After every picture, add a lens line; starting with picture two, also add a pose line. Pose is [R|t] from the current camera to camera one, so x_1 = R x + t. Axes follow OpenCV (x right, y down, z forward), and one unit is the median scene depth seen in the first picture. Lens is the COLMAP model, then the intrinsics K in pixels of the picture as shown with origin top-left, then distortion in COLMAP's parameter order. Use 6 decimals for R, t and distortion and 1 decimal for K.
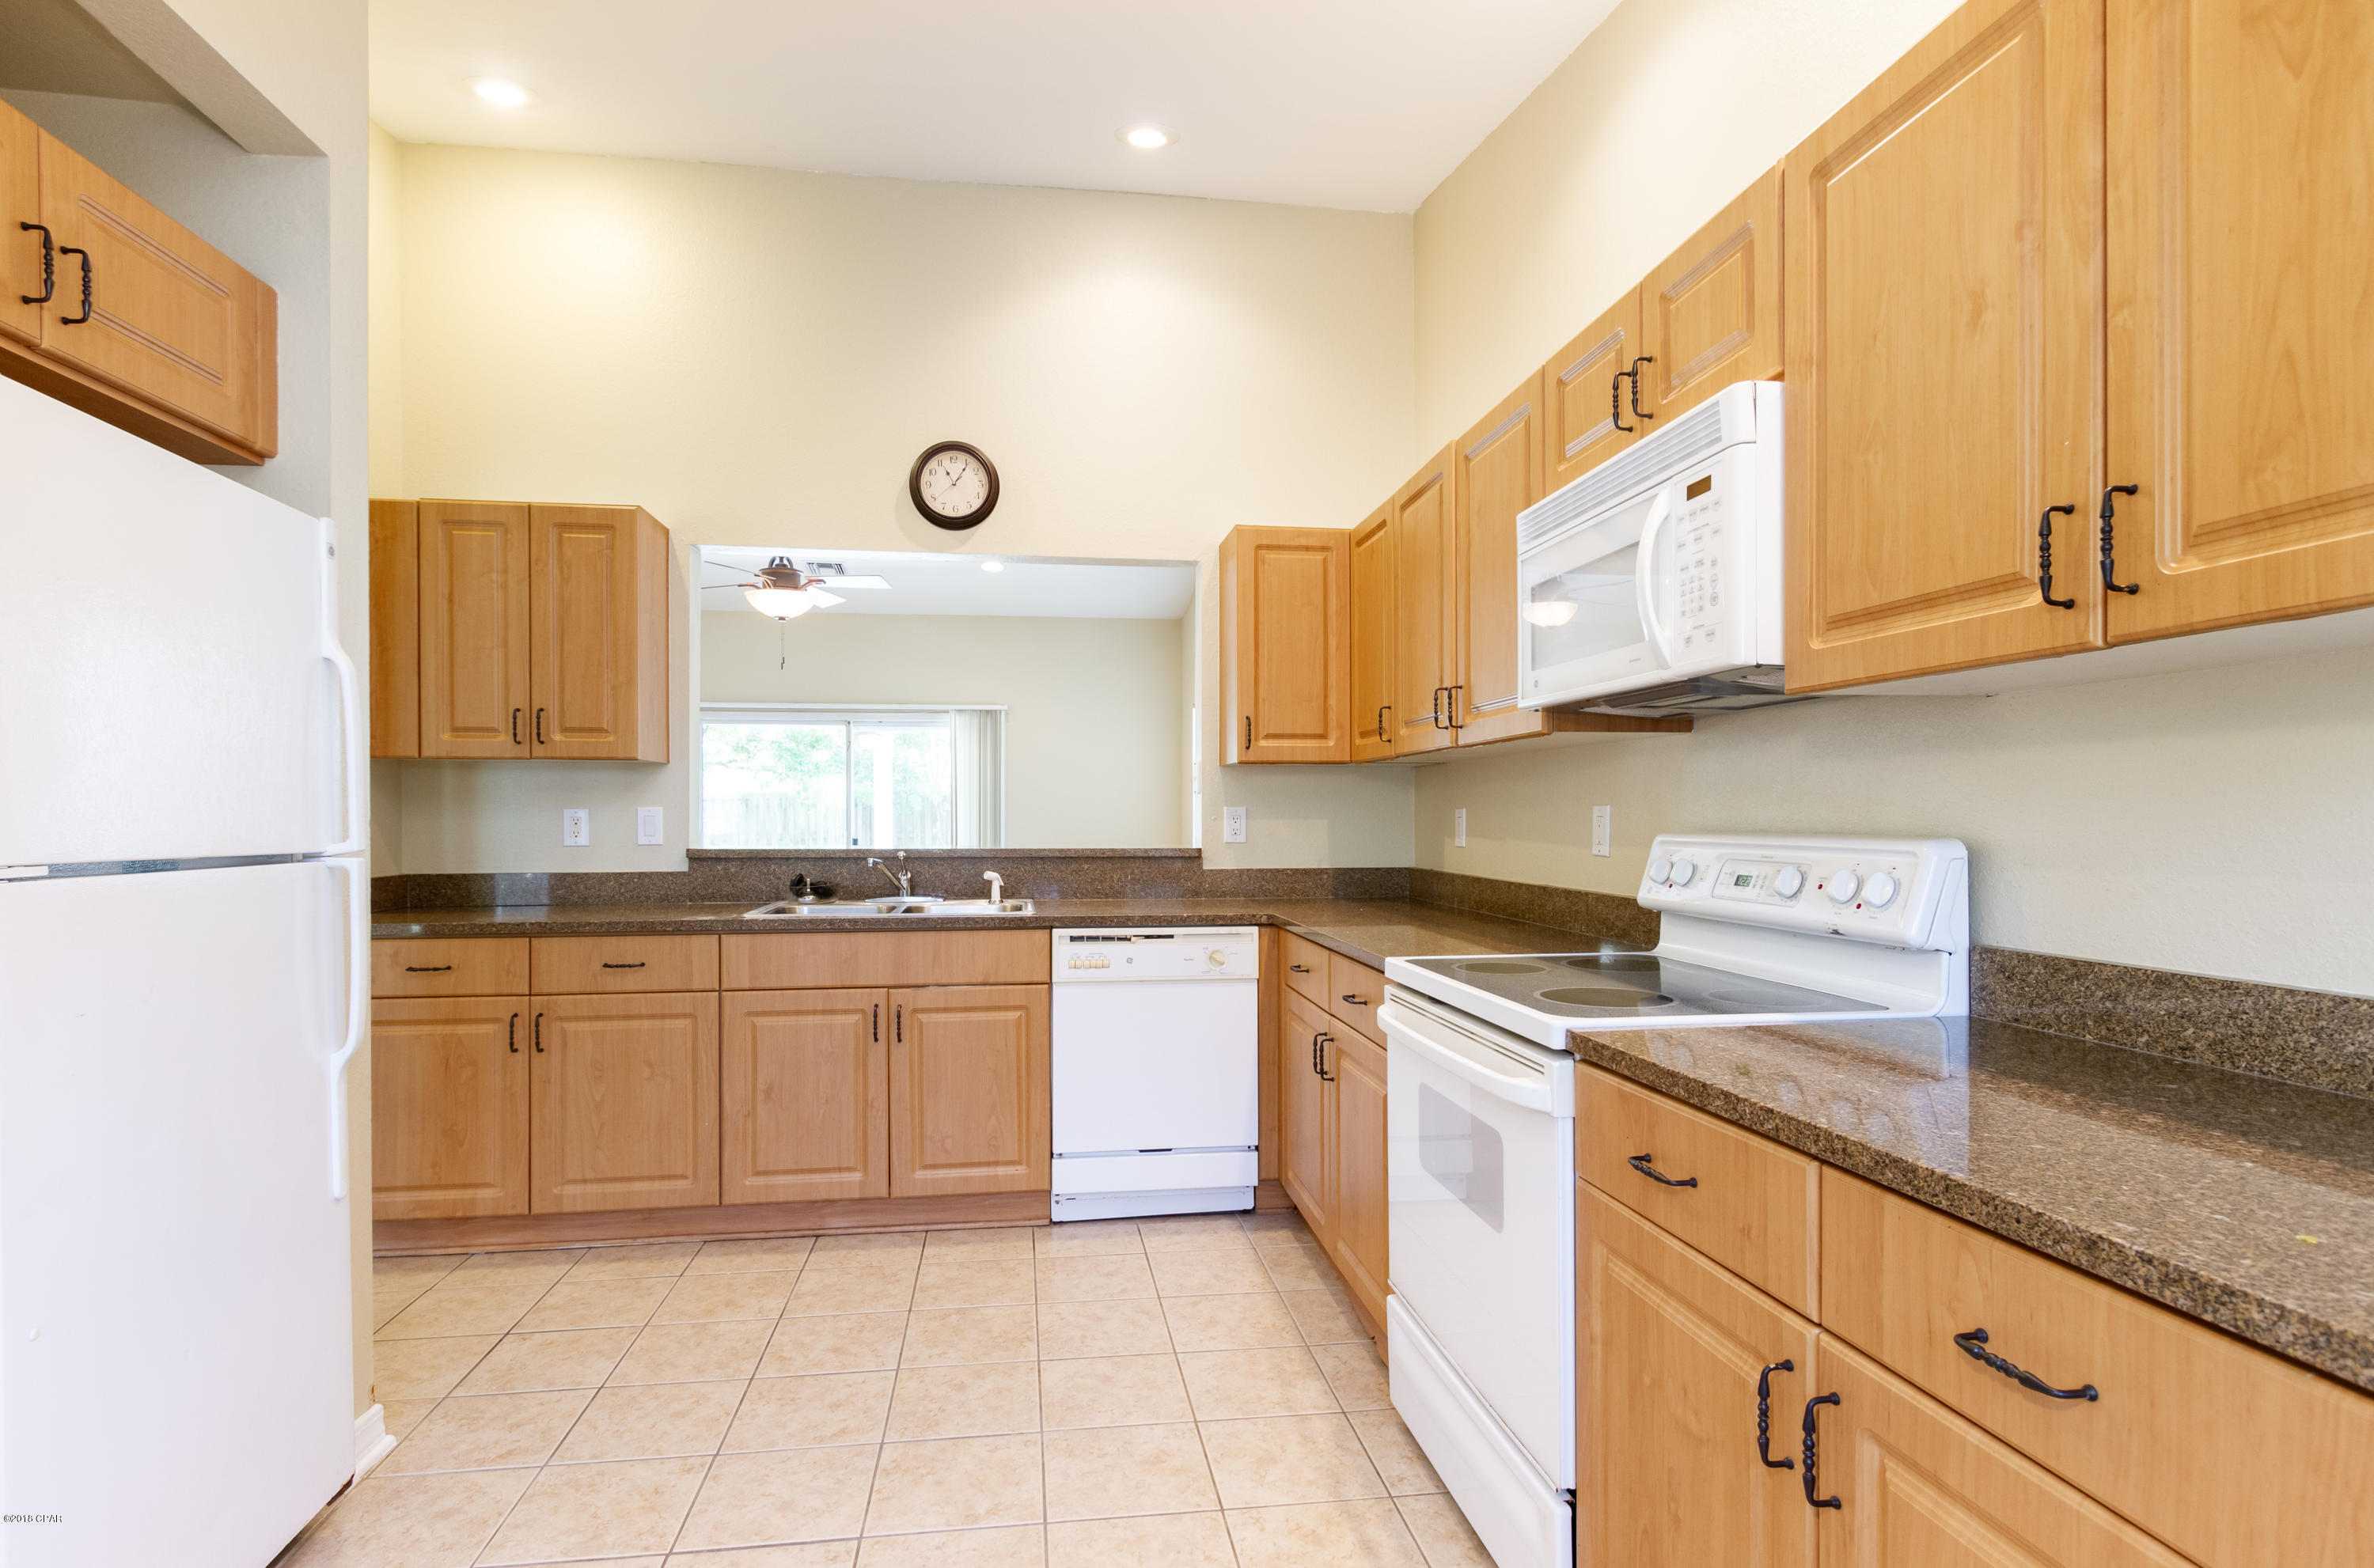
lens RADIAL K [[1193.1, 0, 1187.0], [0, 1193.1, 784.0], [0, 0, 1]] dist [-0.000215, -0.000044]
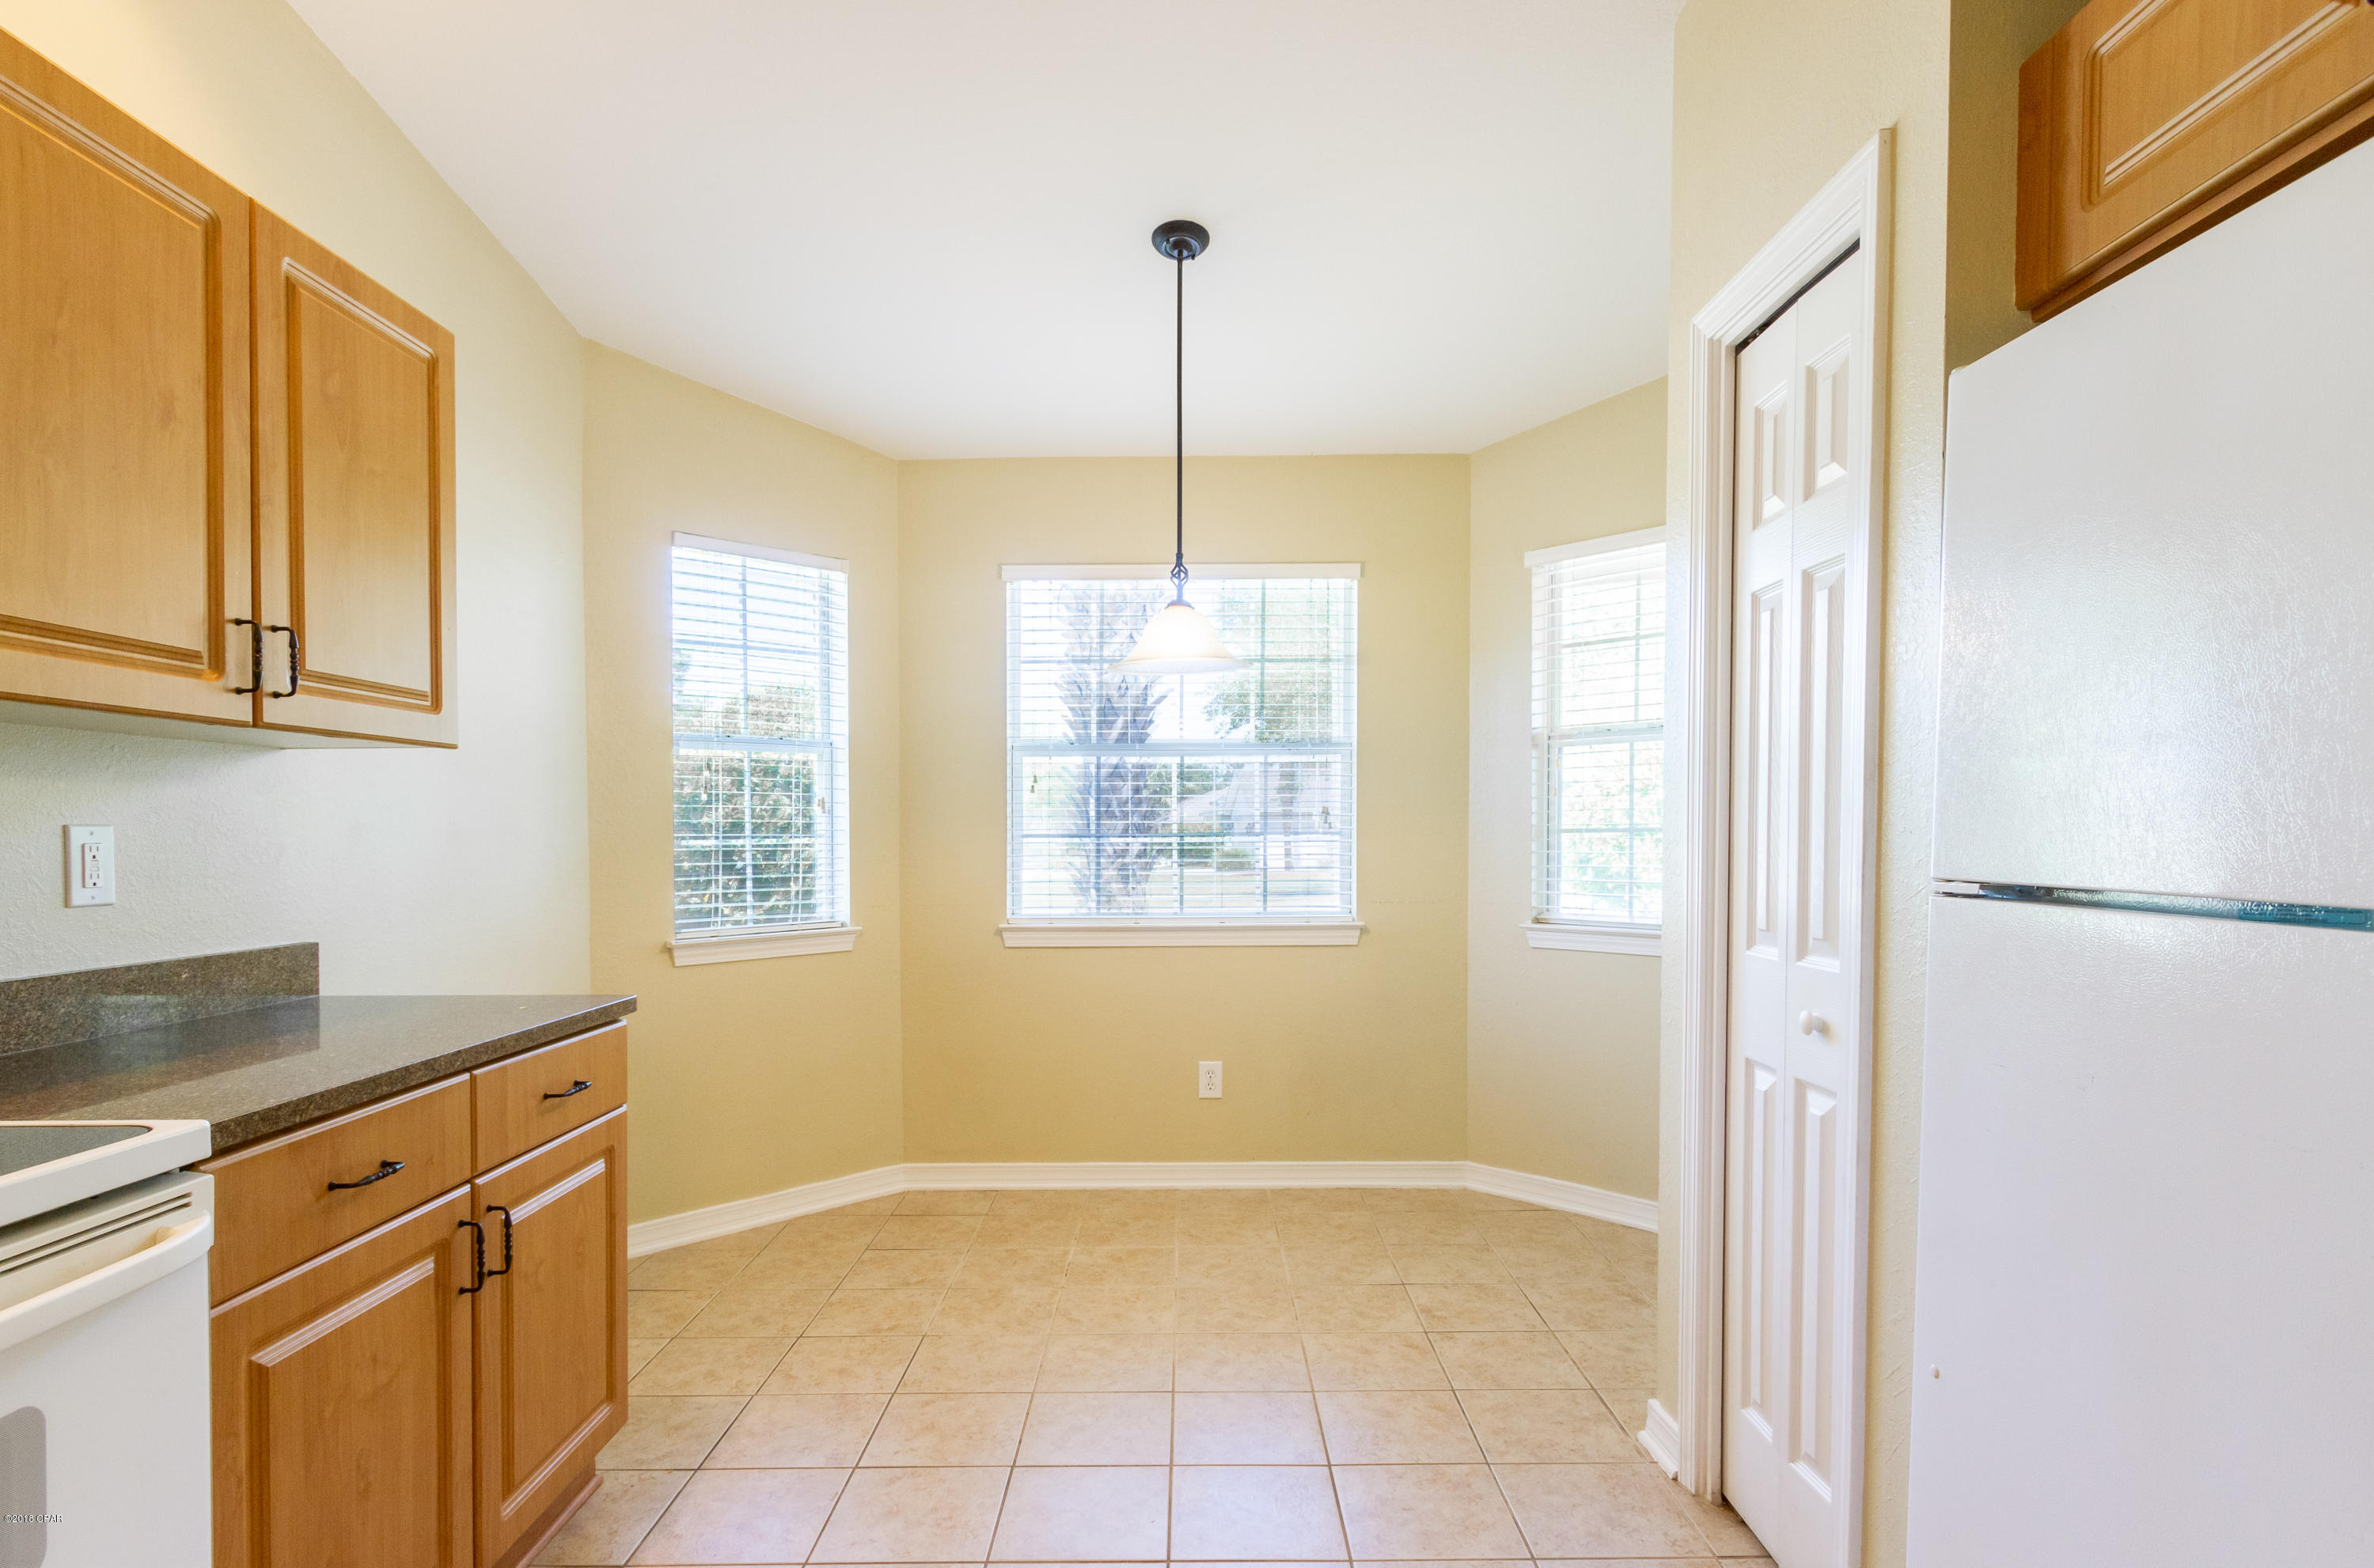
lens RADIAL K [[1232.5, 0, 1182.0], [0, 1232.5, 865.4], [0, 0, 1]] dist [-0.000894, 0.000047]
pose [[-0.988149, 0.005106, 0.153416, -0.391889], [0.005504, 0.999982, 0.002170, 0.038478], [-0.153402, 0.002989, -0.988159, 1.575563]]
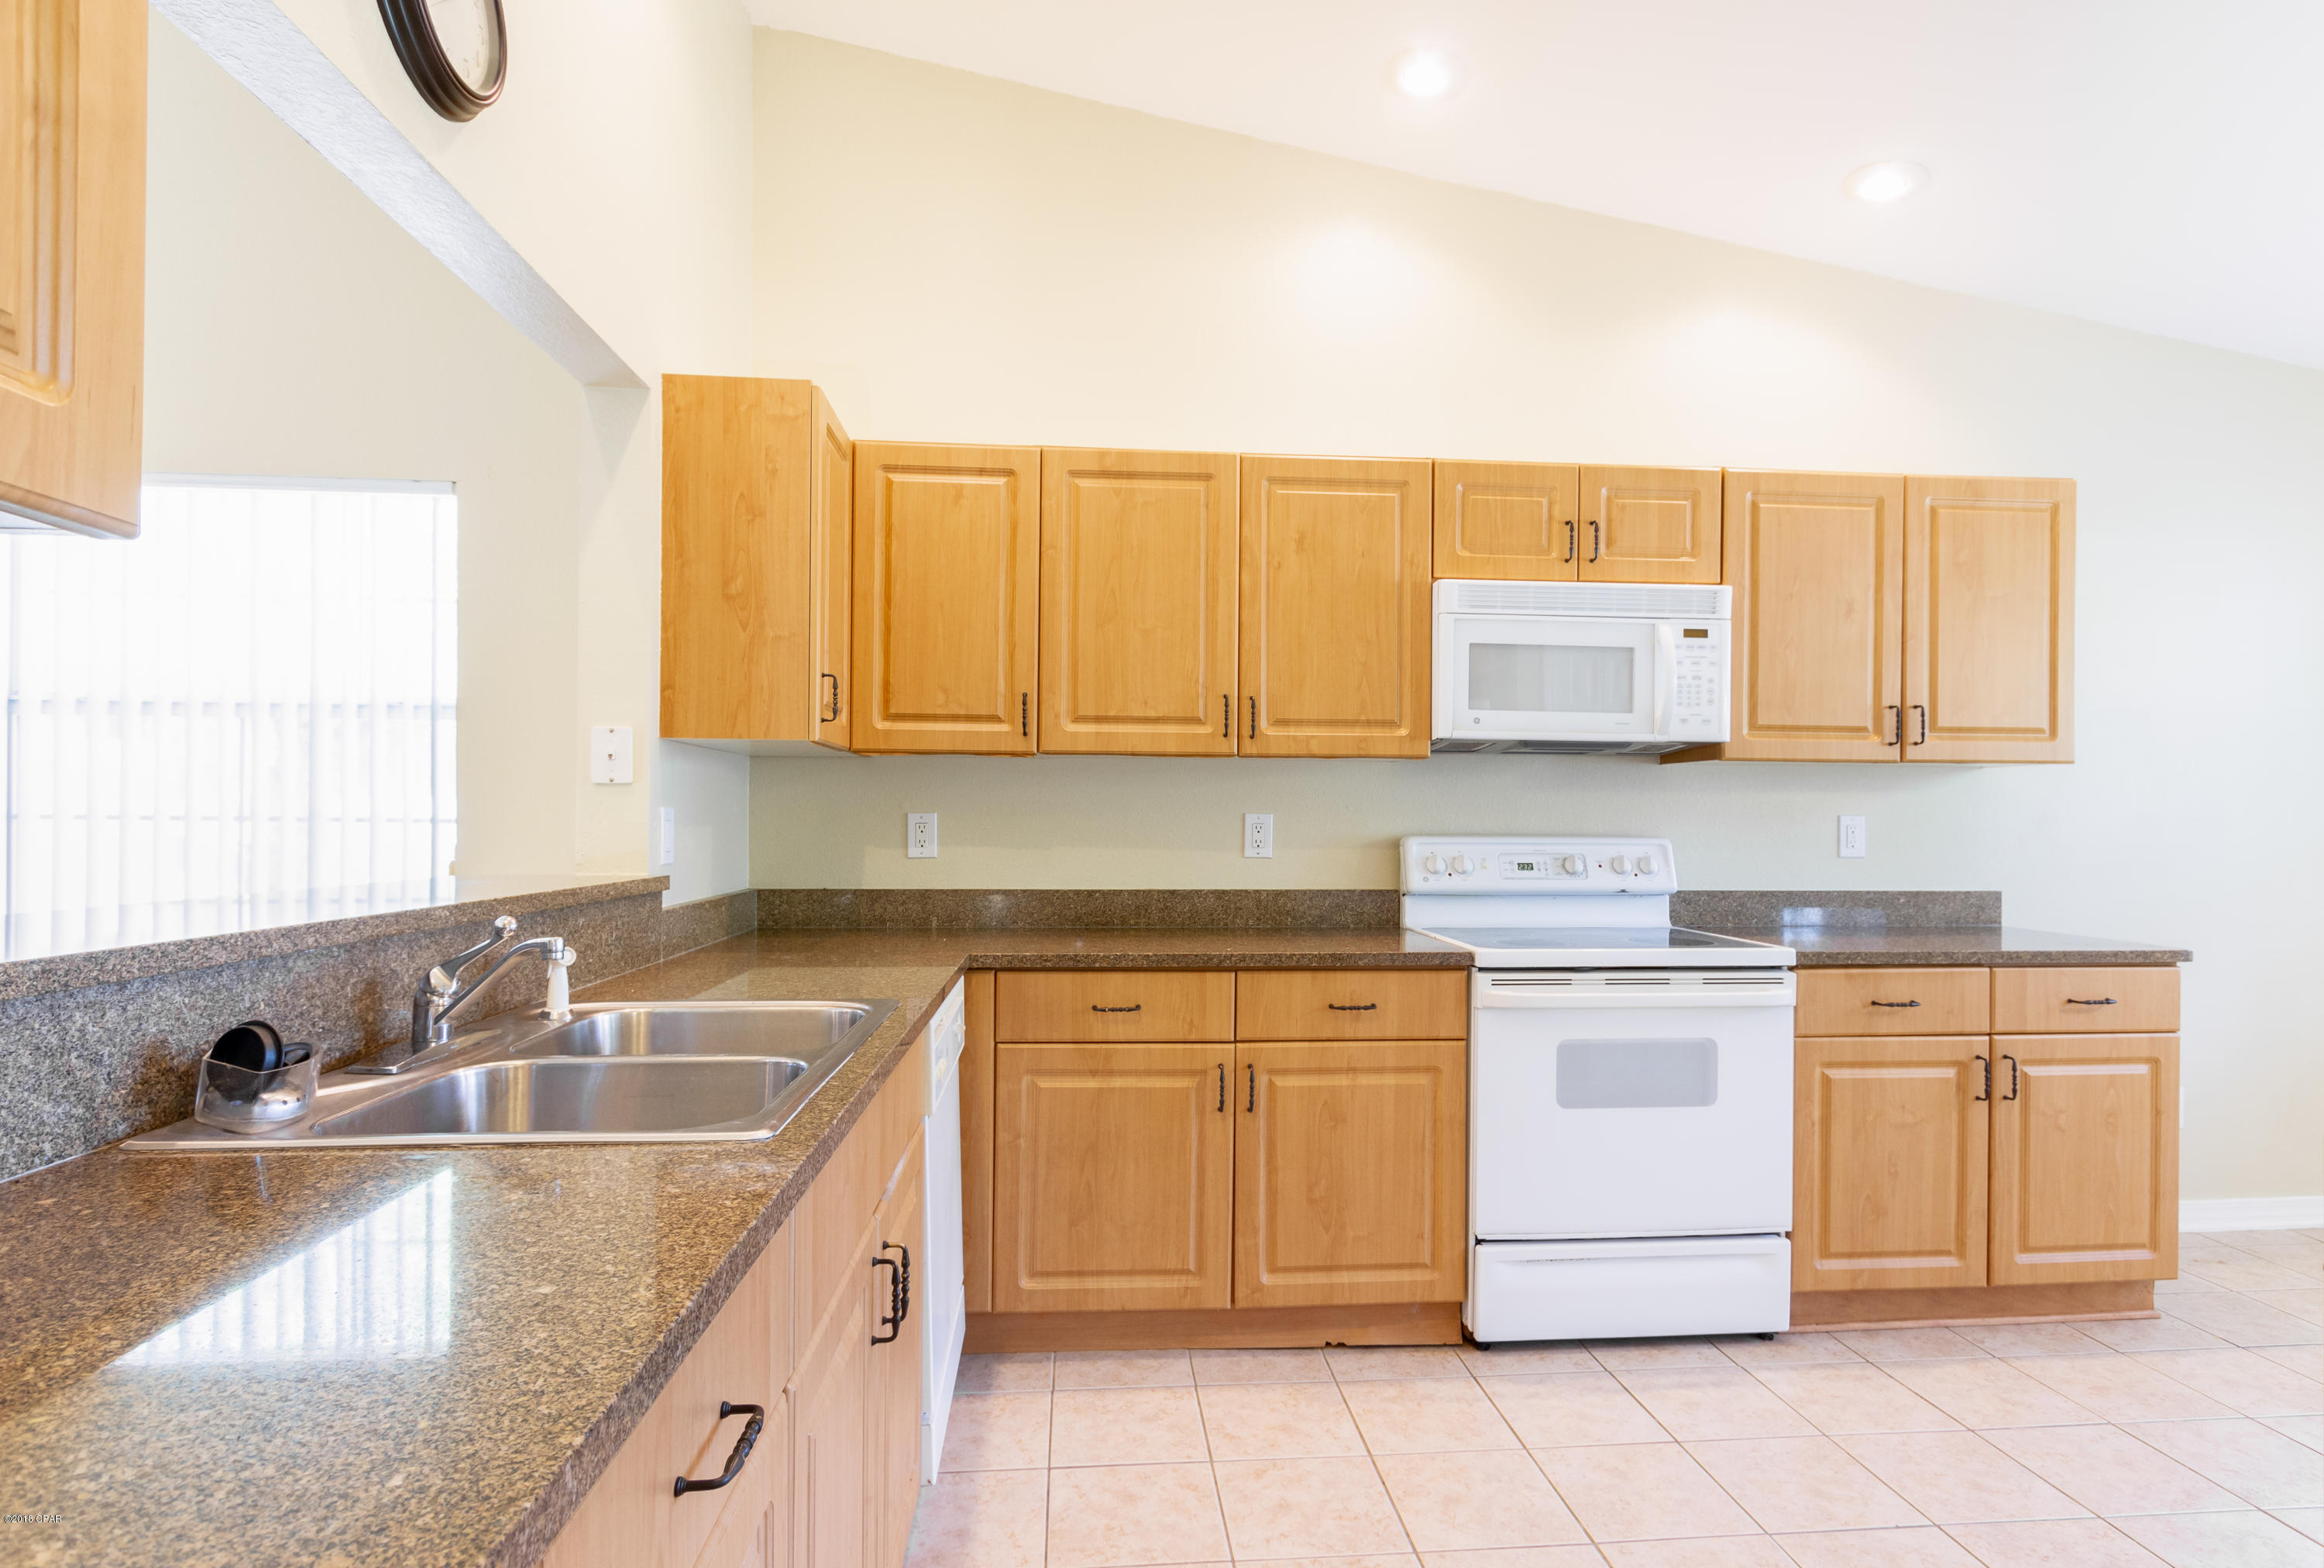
lens RADIAL K [[1199.3, 0, 1162.0], [0, 1199.3, 784.0], [0, 0, 1]] dist [-0.001282, -0.000126]
pose [[0.054611, 0.027377, 0.998132, -1.350482], [-0.031494, 0.999174, -0.025683, 0.036195], [-0.998011, -0.030033, 0.055428, 1.699746]]
